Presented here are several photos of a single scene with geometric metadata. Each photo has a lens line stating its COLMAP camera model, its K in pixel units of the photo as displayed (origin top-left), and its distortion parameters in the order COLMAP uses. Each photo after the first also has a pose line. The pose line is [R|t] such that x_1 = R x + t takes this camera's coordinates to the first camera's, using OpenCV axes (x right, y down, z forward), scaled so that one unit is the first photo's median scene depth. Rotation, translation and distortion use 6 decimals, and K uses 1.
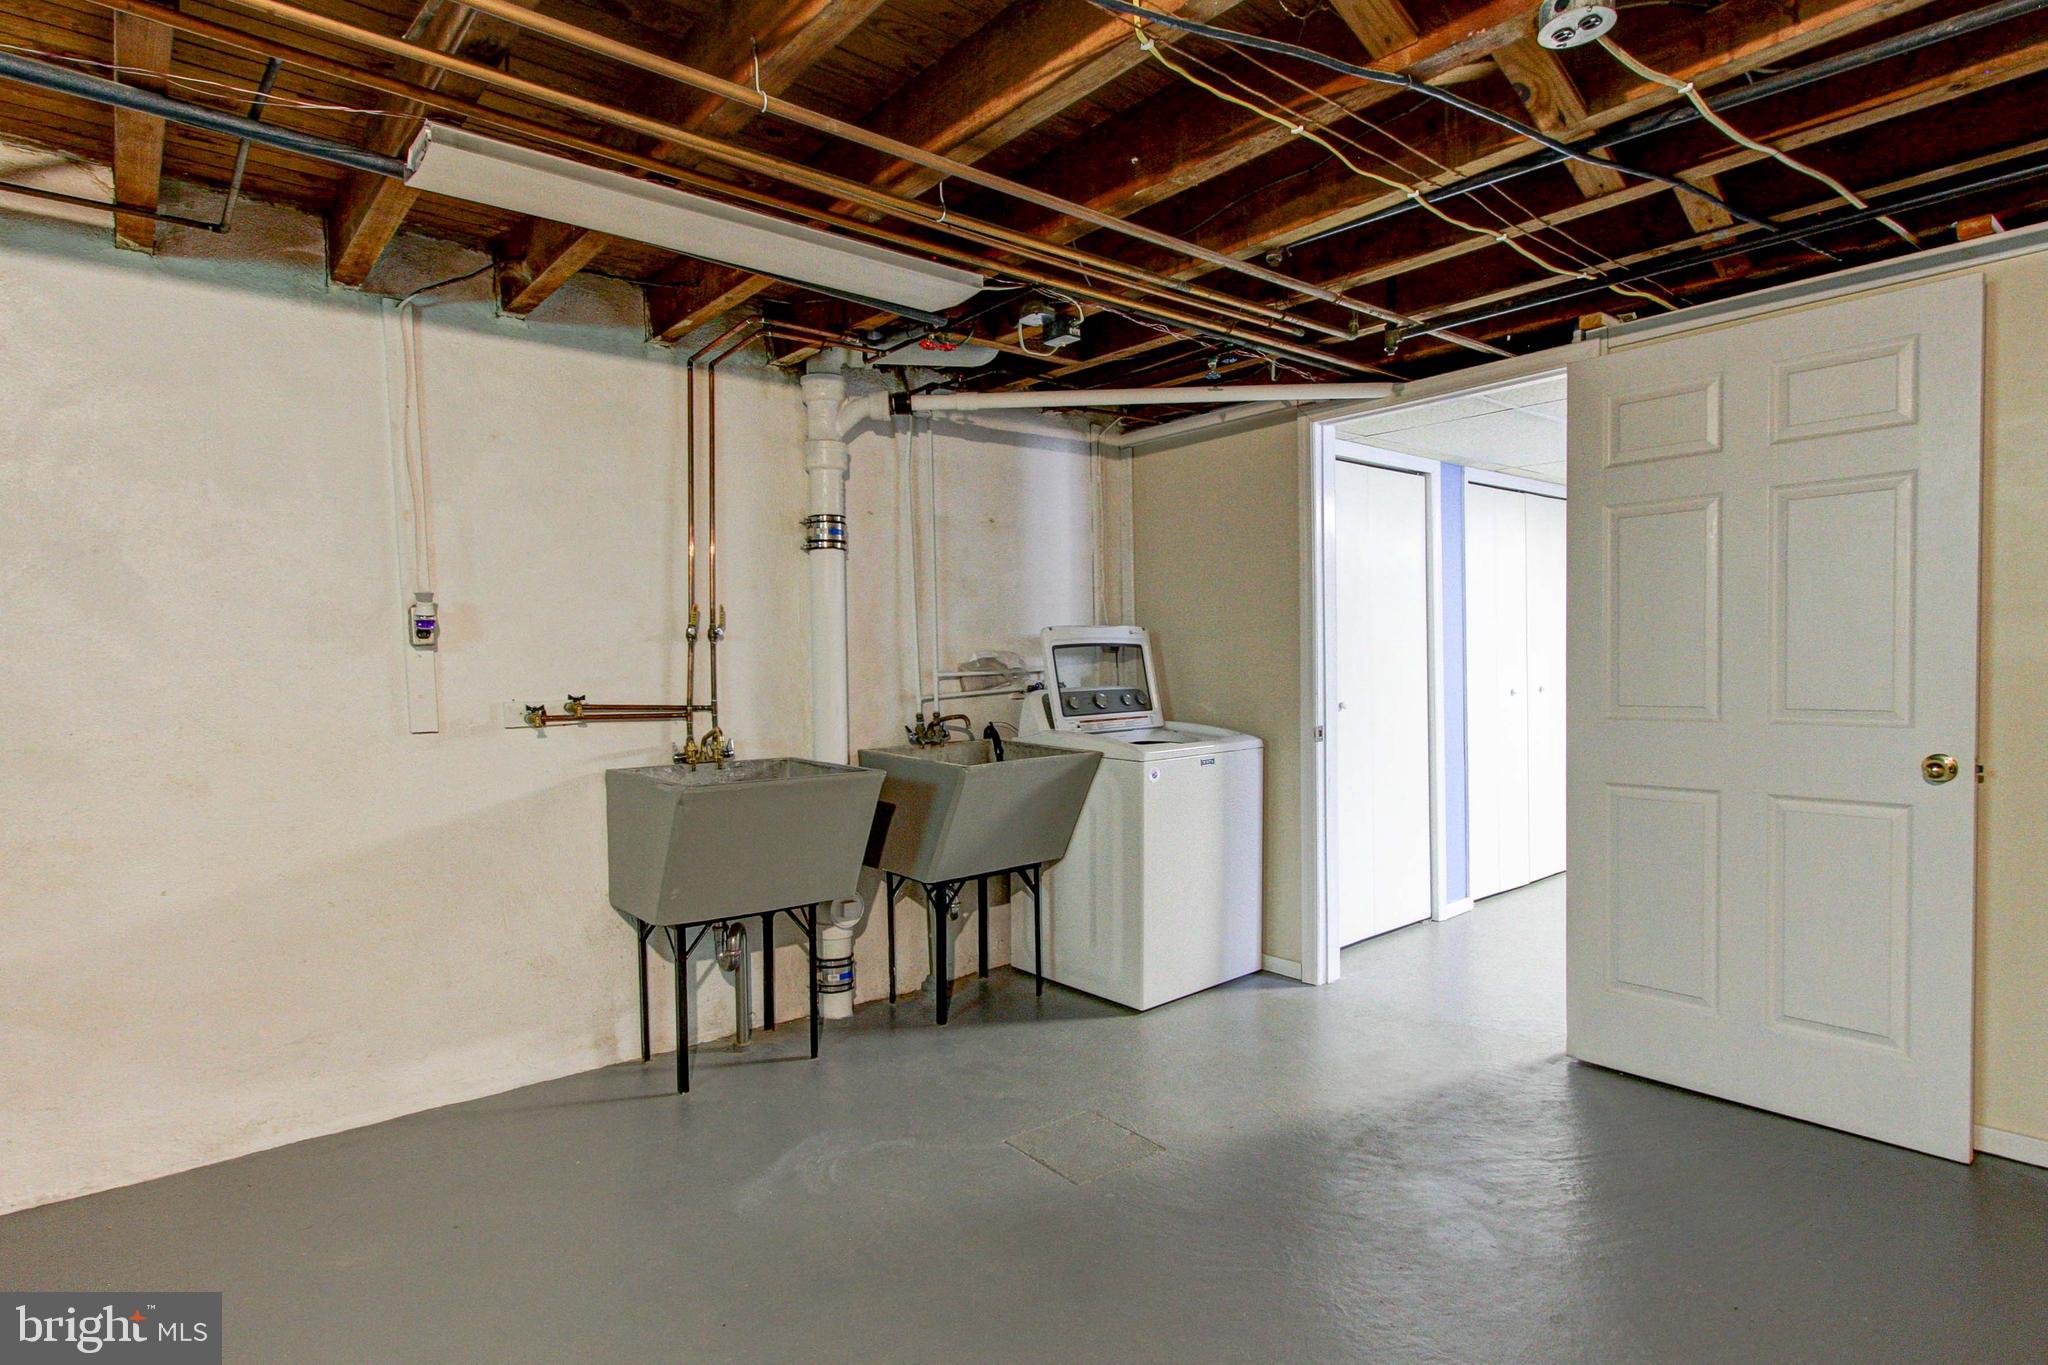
lens RADIAL K [[1079.1, 0, 1020.4], [0, 1079.1, 700.8], [0, 0, 1]] dist [-0.001353, 0.000415]
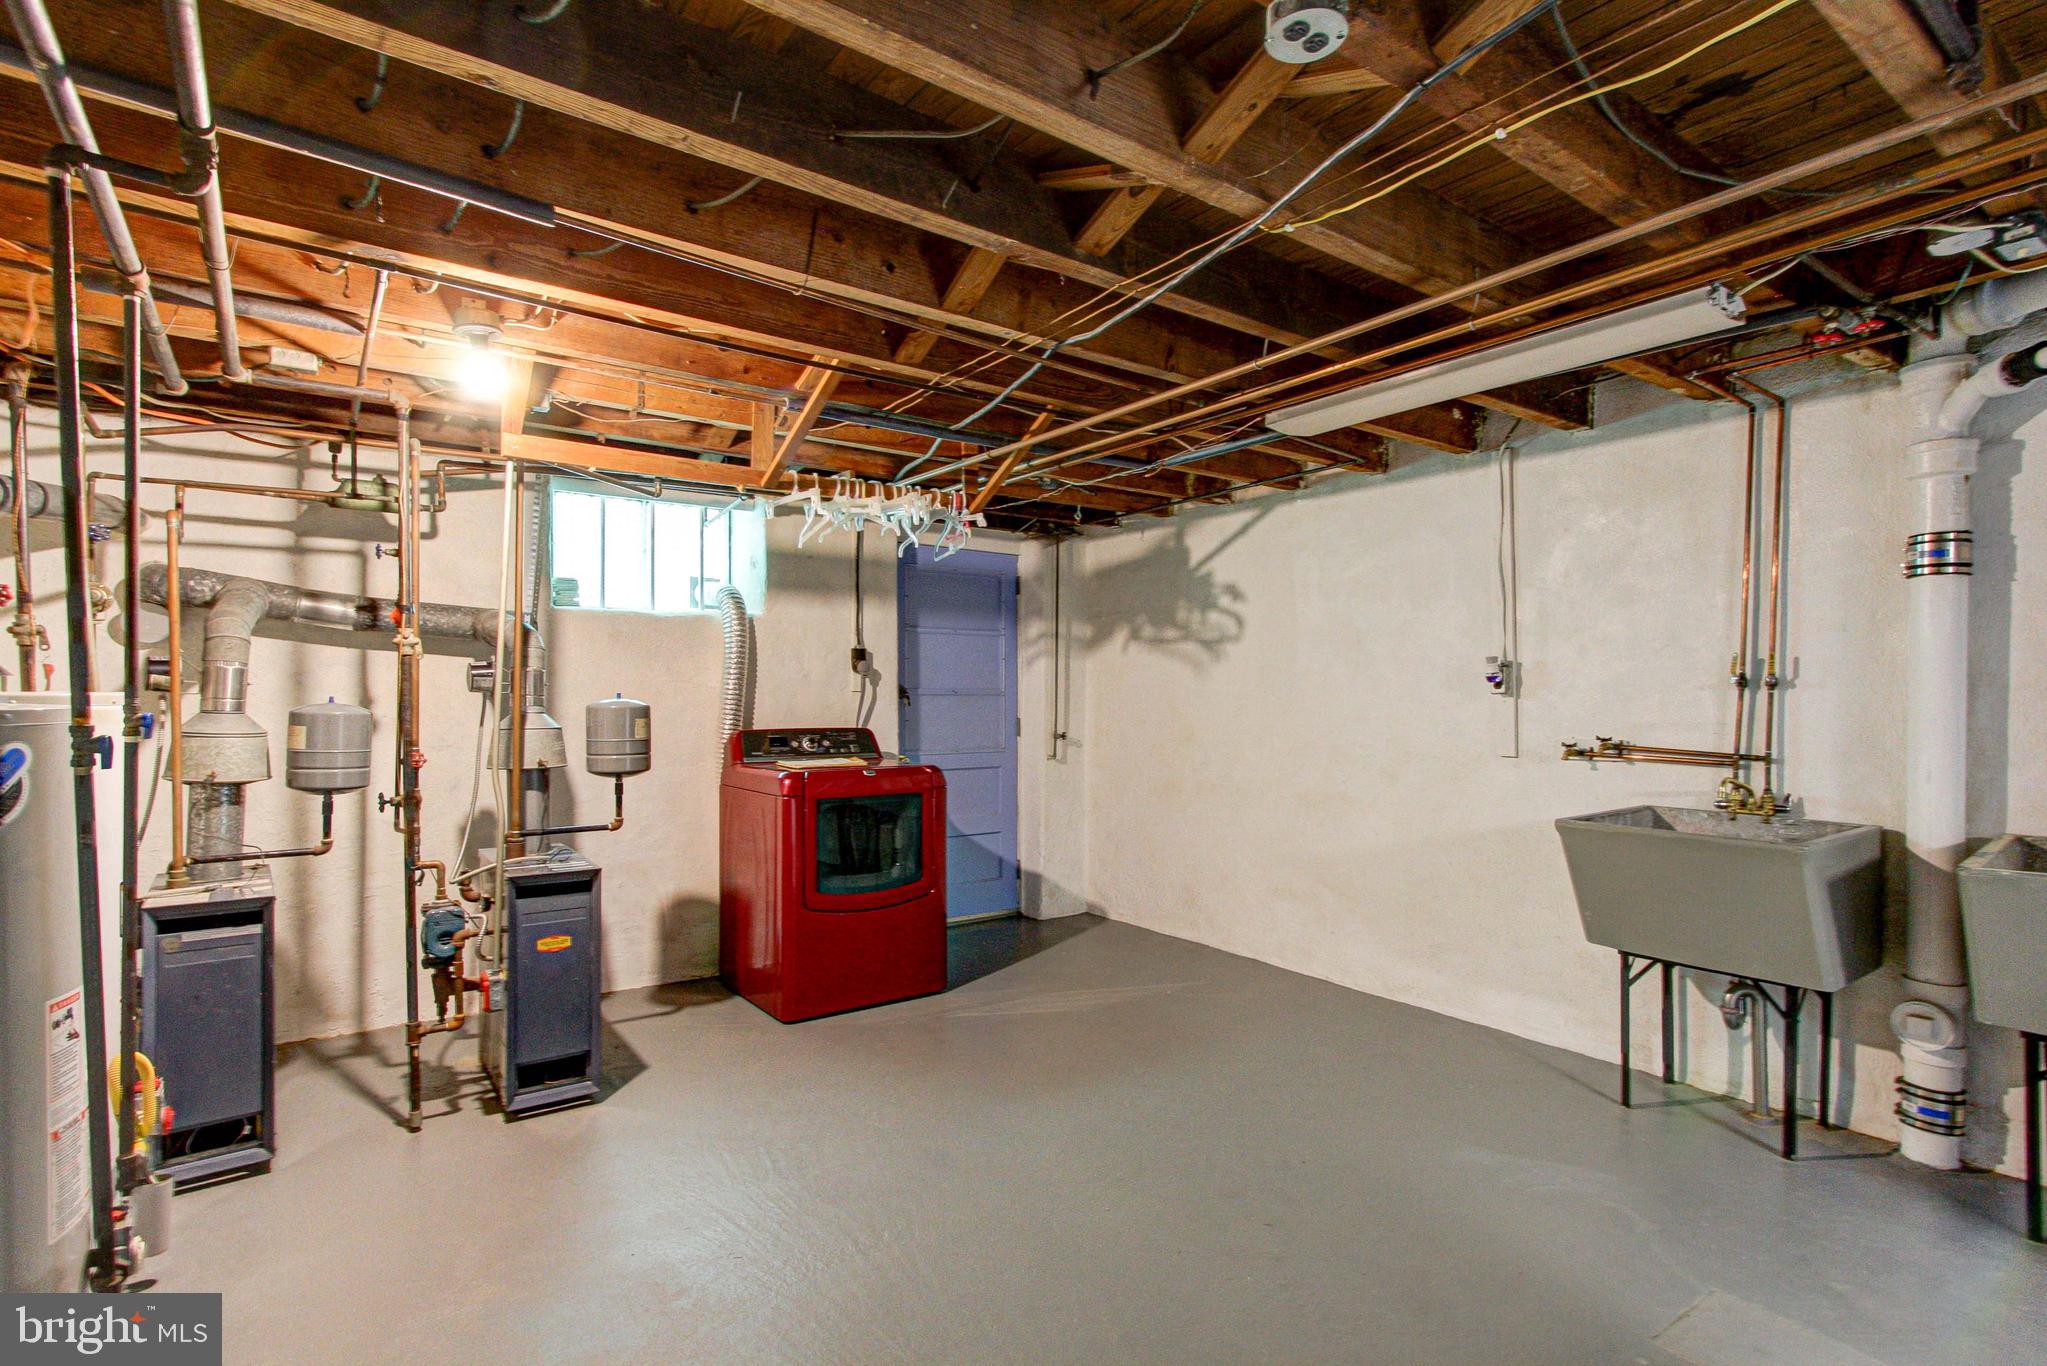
lens RADIAL K [[973.9, 0, 1025.3], [0, 973.9, 695.1], [0, 0, 1]] dist [0.000963, 0.002116]
pose [[-0.059914, 0.019223, -0.998018, 0.632460], [-0.030560, 0.999311, 0.021082, -0.049374], [0.997736, 0.031762, -0.059285, 0.397376]]
